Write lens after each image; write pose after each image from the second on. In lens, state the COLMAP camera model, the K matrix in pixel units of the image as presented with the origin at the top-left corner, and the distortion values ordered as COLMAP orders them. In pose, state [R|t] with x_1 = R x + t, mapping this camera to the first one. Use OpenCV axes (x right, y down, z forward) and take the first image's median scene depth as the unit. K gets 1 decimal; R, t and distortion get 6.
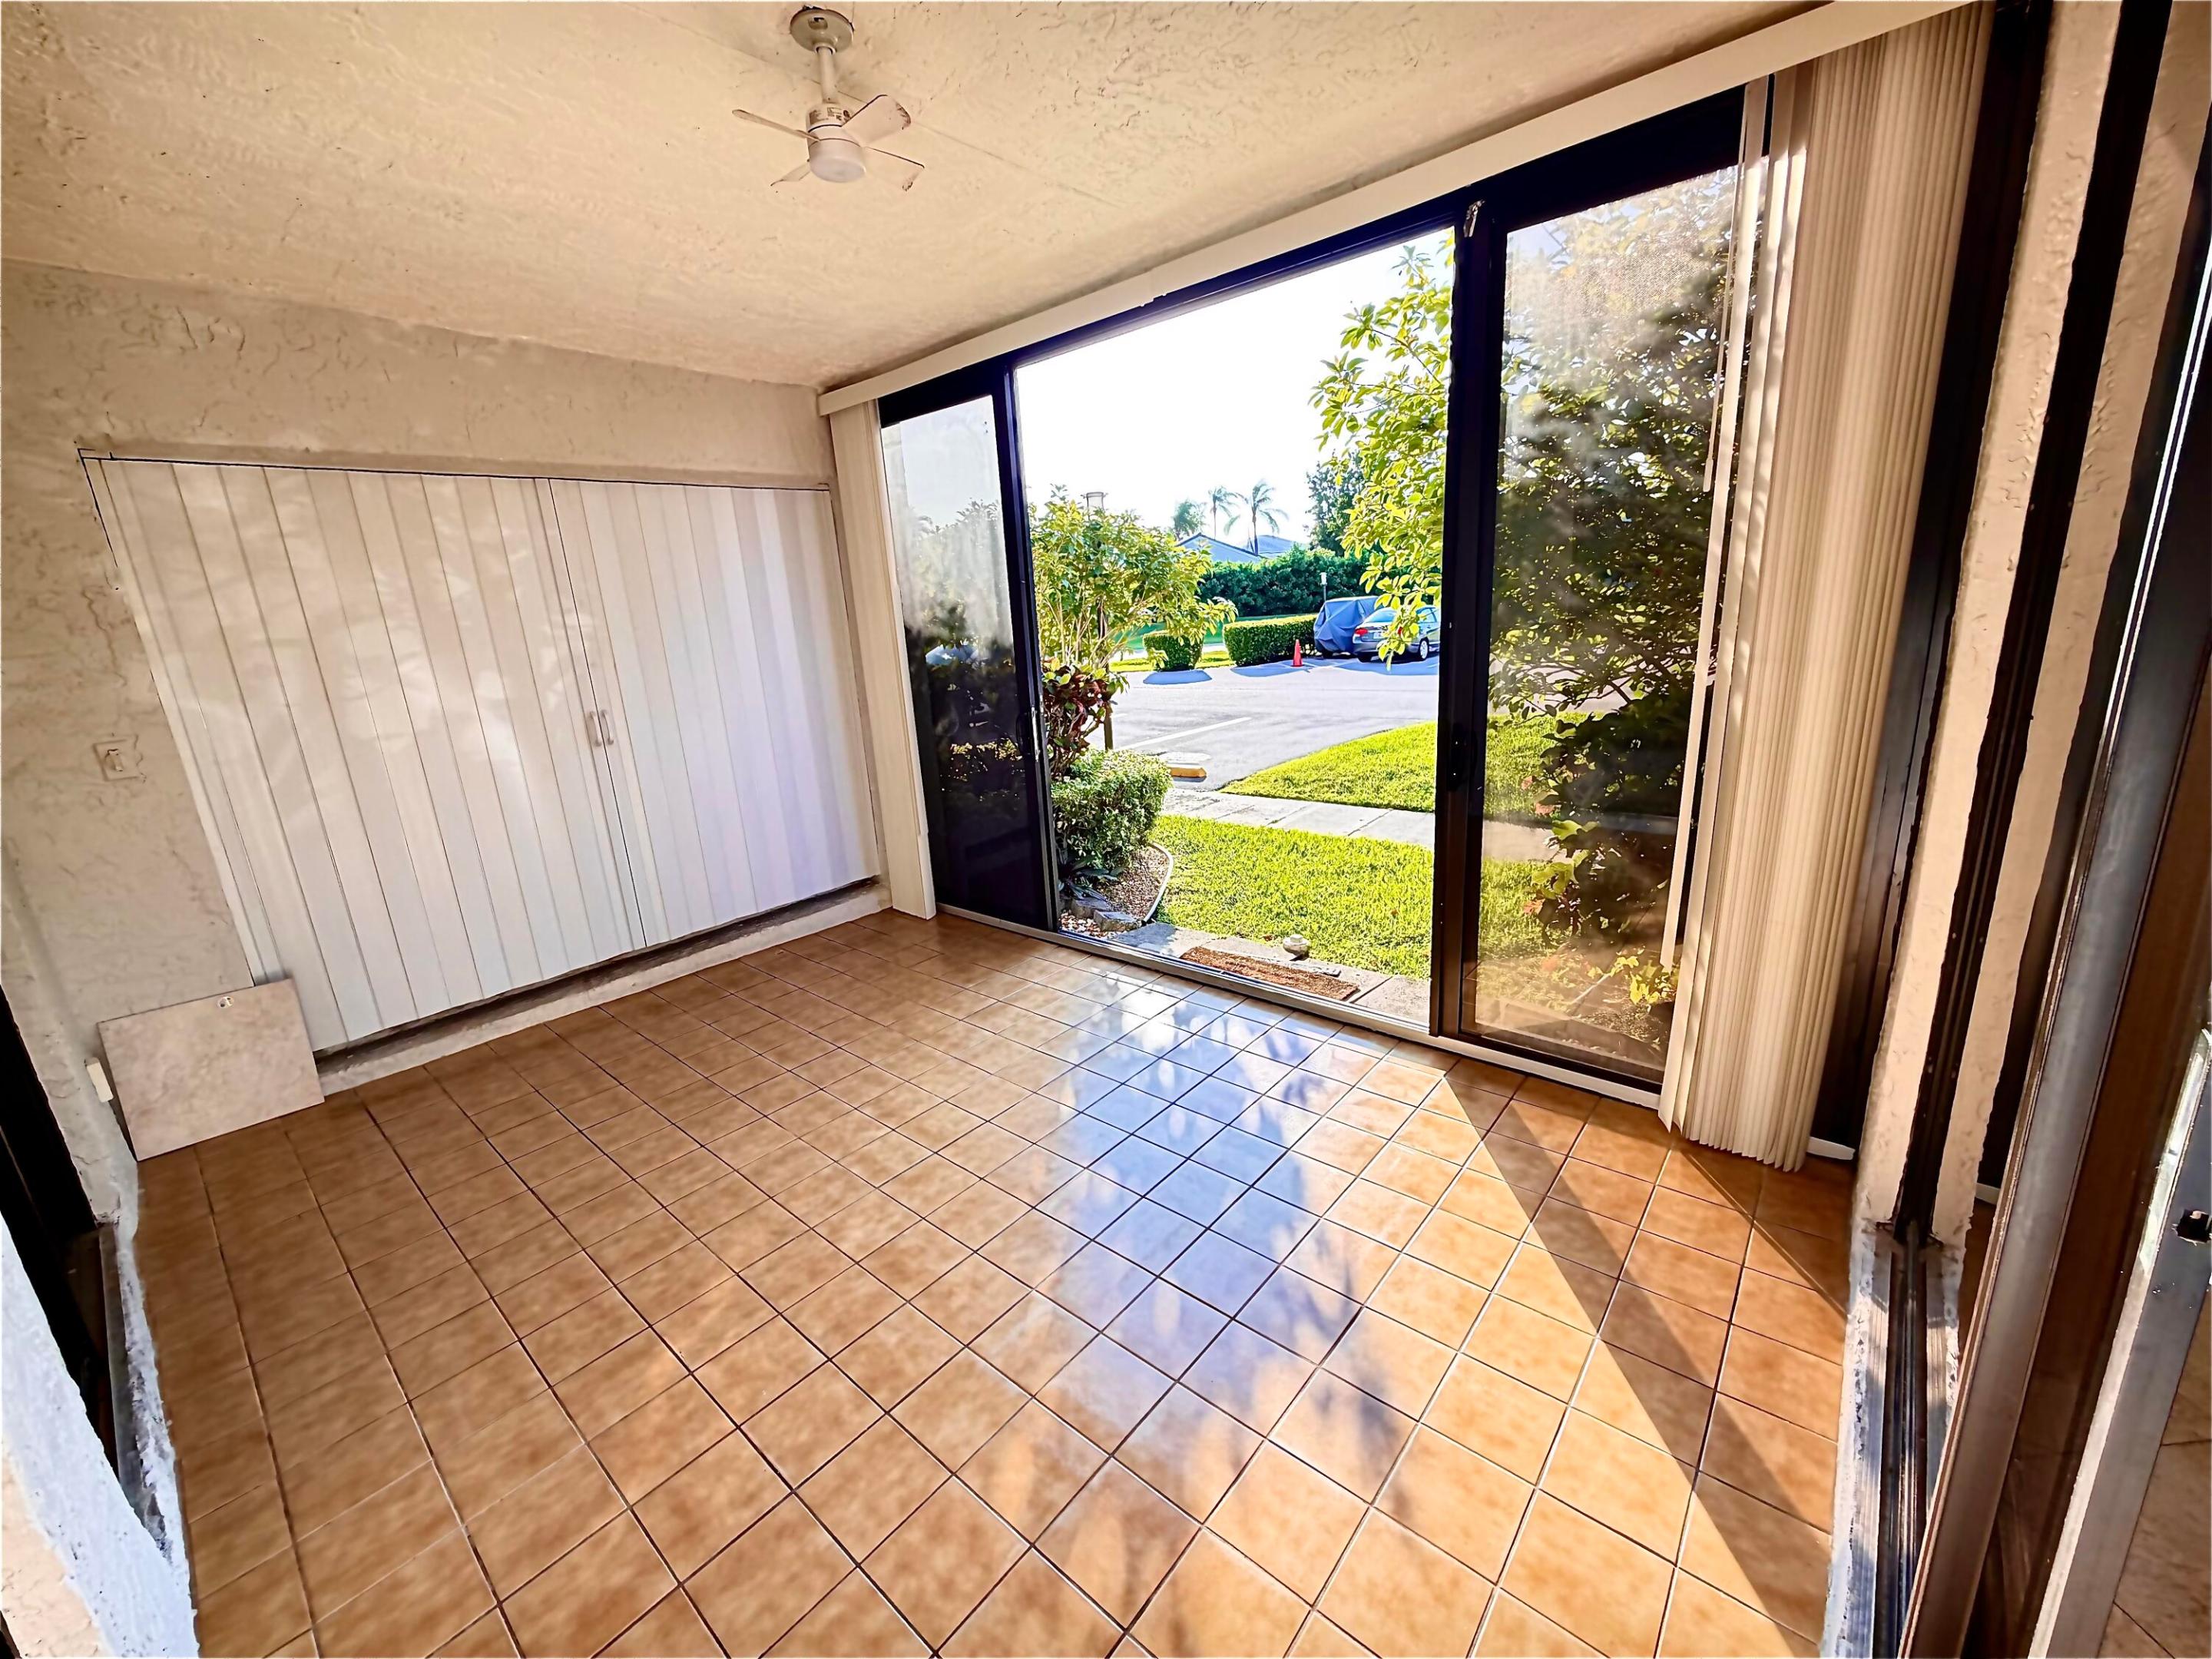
lens RADIAL K [[884.6, 0, 1102.0], [0, 884.6, 823.8], [0, 0, 1]] dist [0.000024, 0.000081]
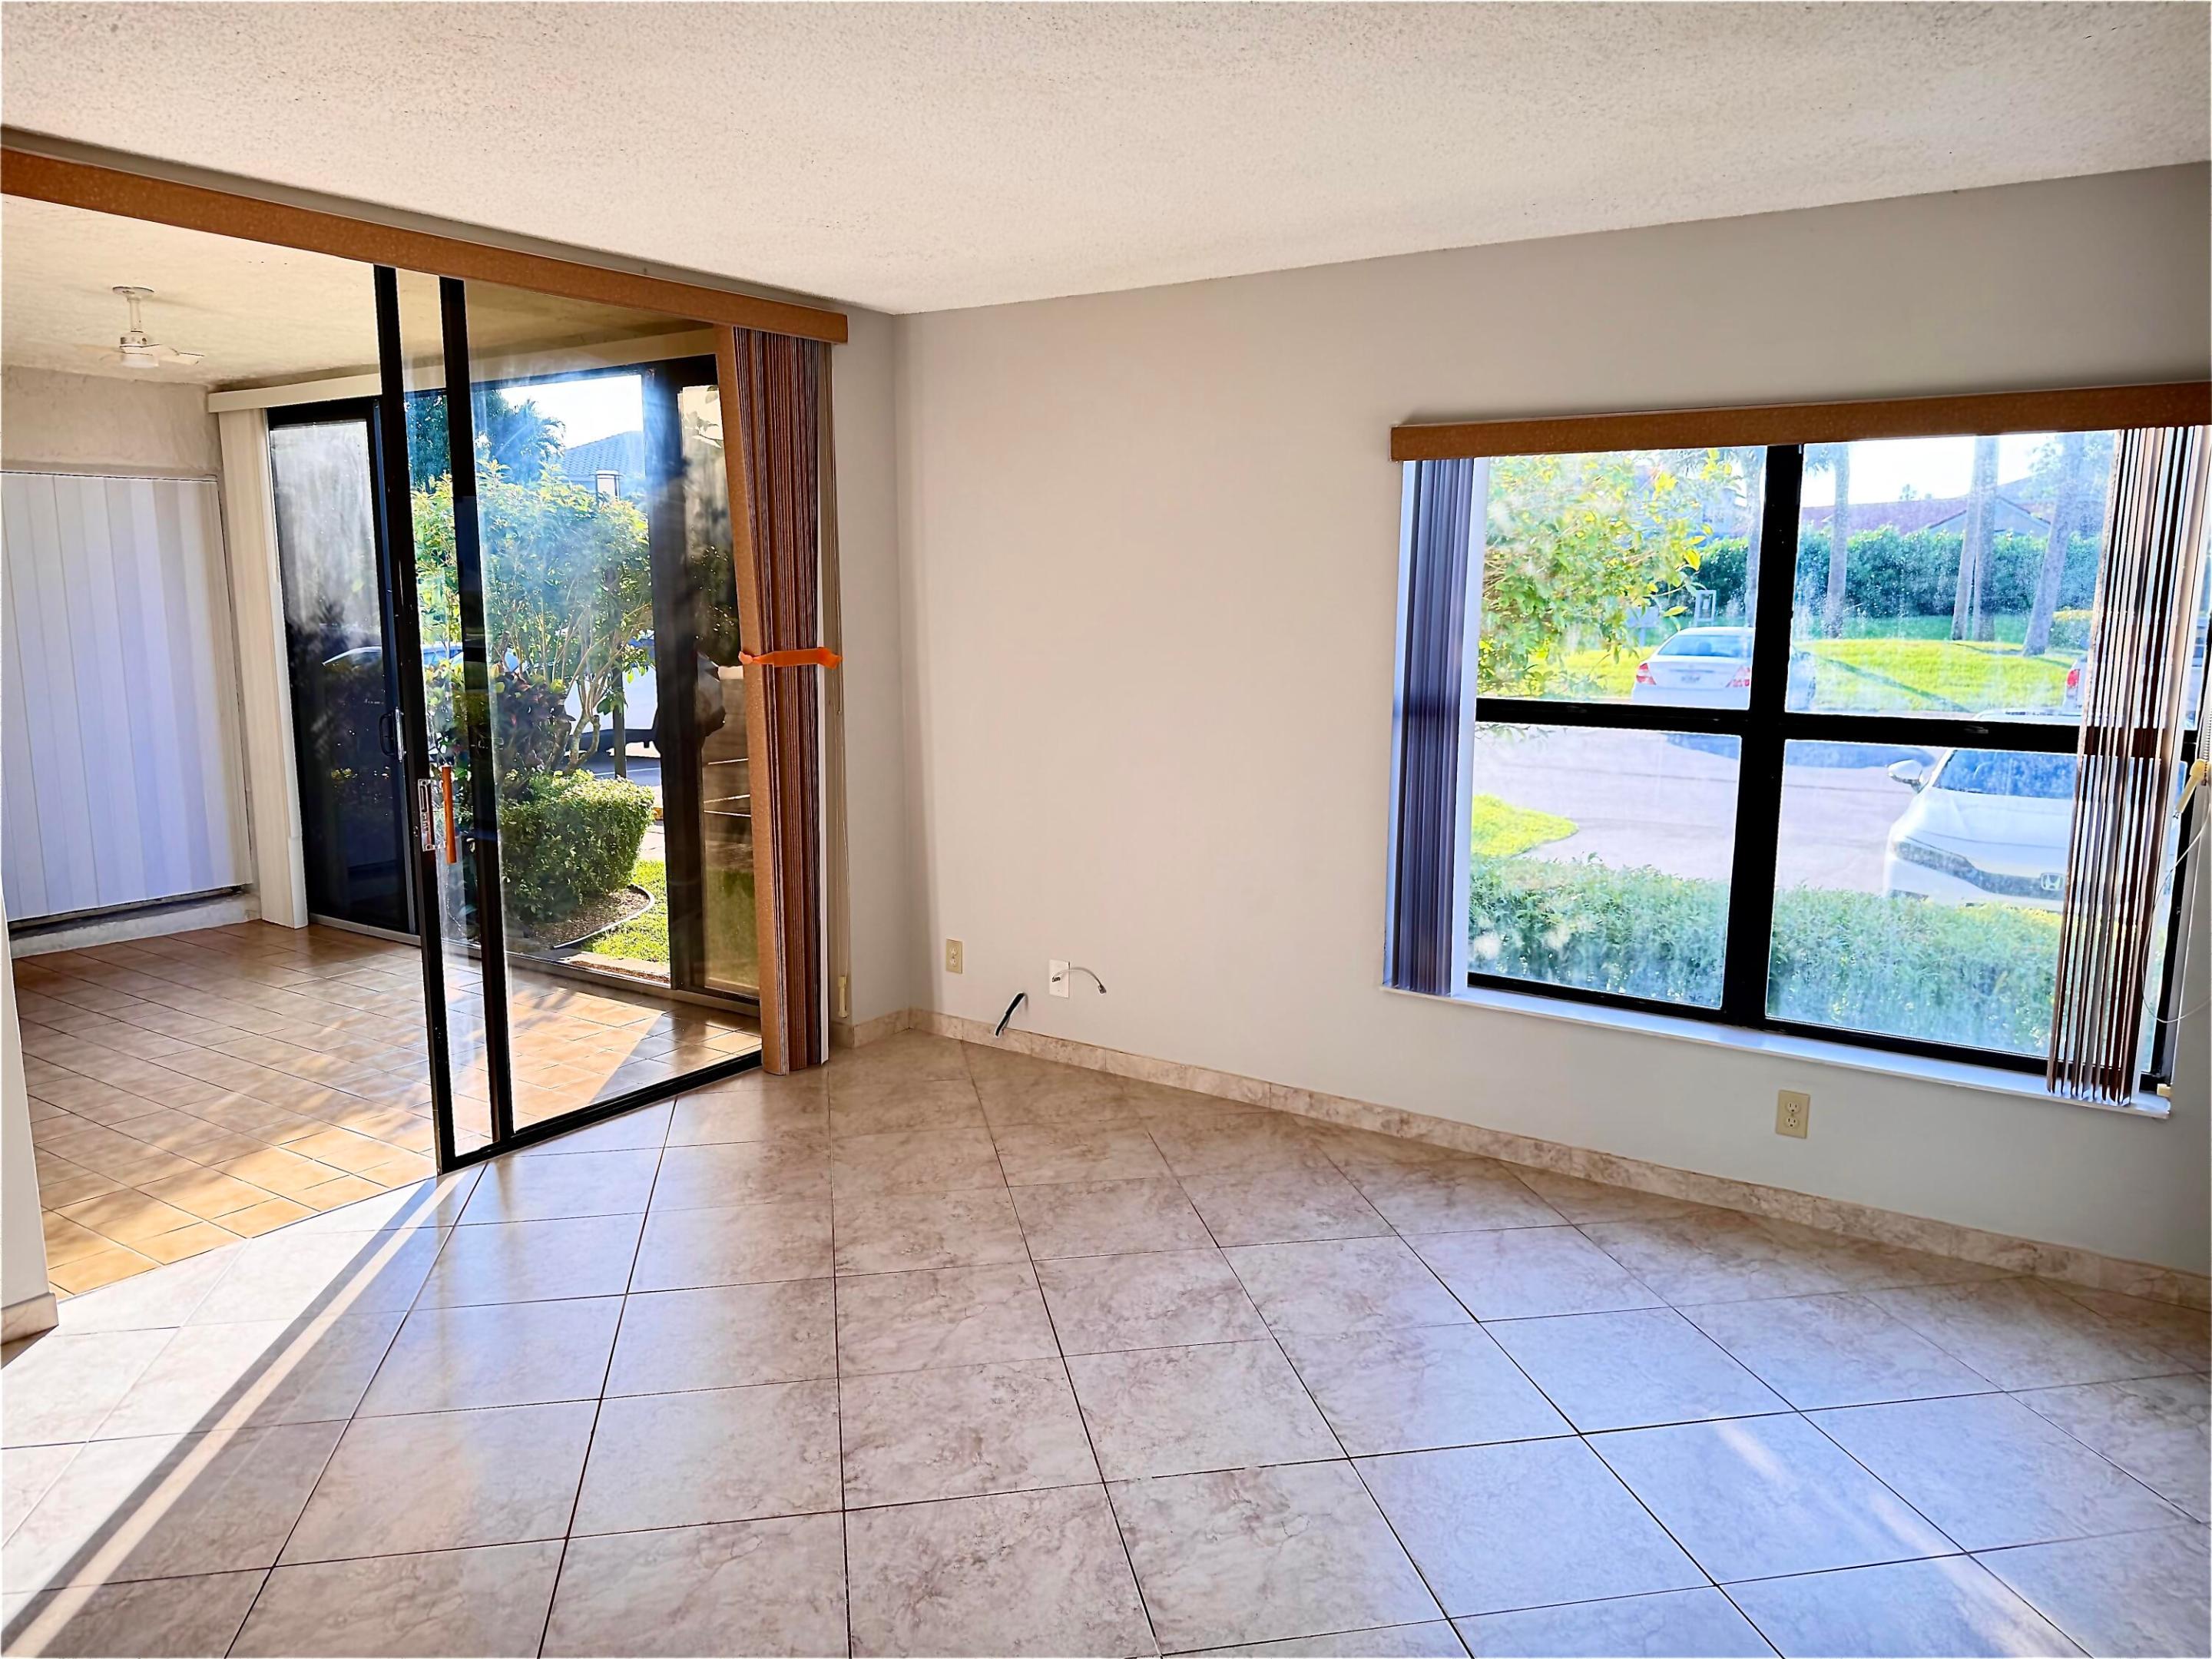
lens RADIAL K [[1586.3, 0, 1123.4], [0, 1586.3, 827.7], [0, 0, 1]] dist [0.071344, -0.085347]
pose [[0.990091, 0.044209, 0.133285, 0.738224], [-0.031631, 0.994970, -0.095048, 0.225416], [-0.136817, 0.089890, 0.986509, -1.366065]]
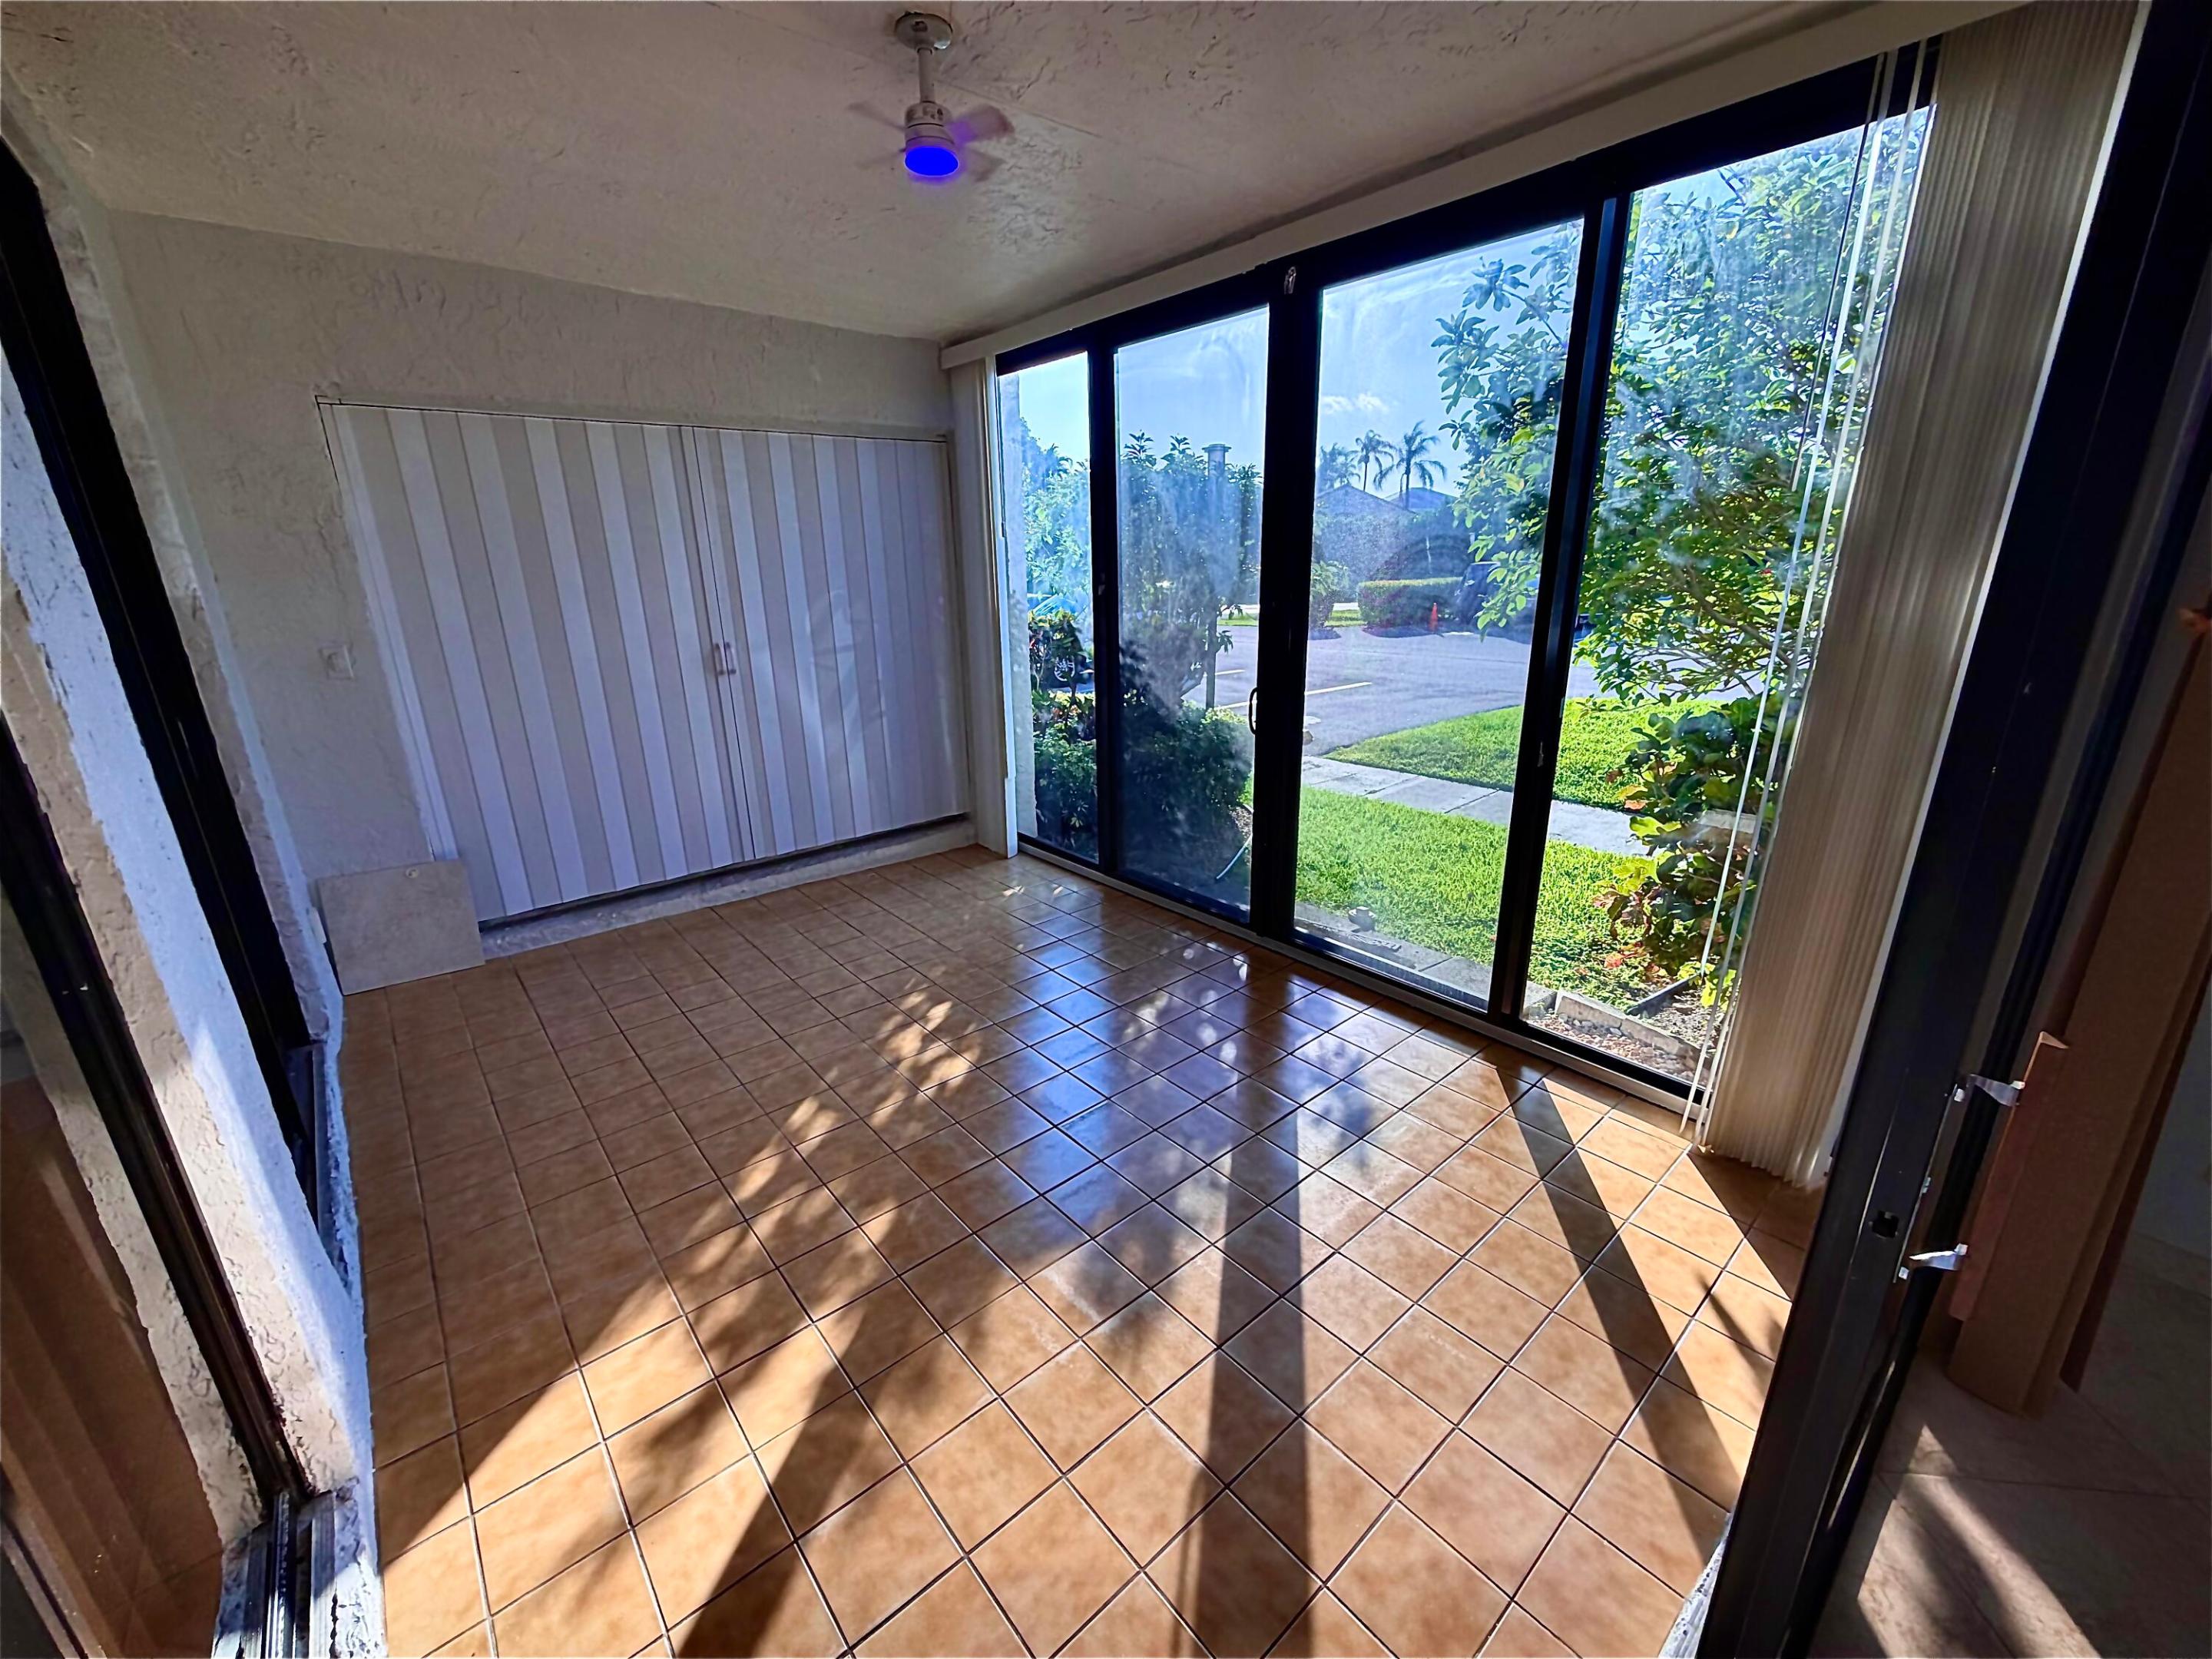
lens RADIAL K [[884.6, 0, 1102.0], [0, 884.6, 823.8], [0, 0, 1]] dist [0.000024, 0.000081]
pose [[0.988079, 0.087653, -0.126556, 0.071192], [-0.080338, 0.994850, 0.061806, -0.011460], [0.131321, -0.050902, 0.990032, -0.052930]]
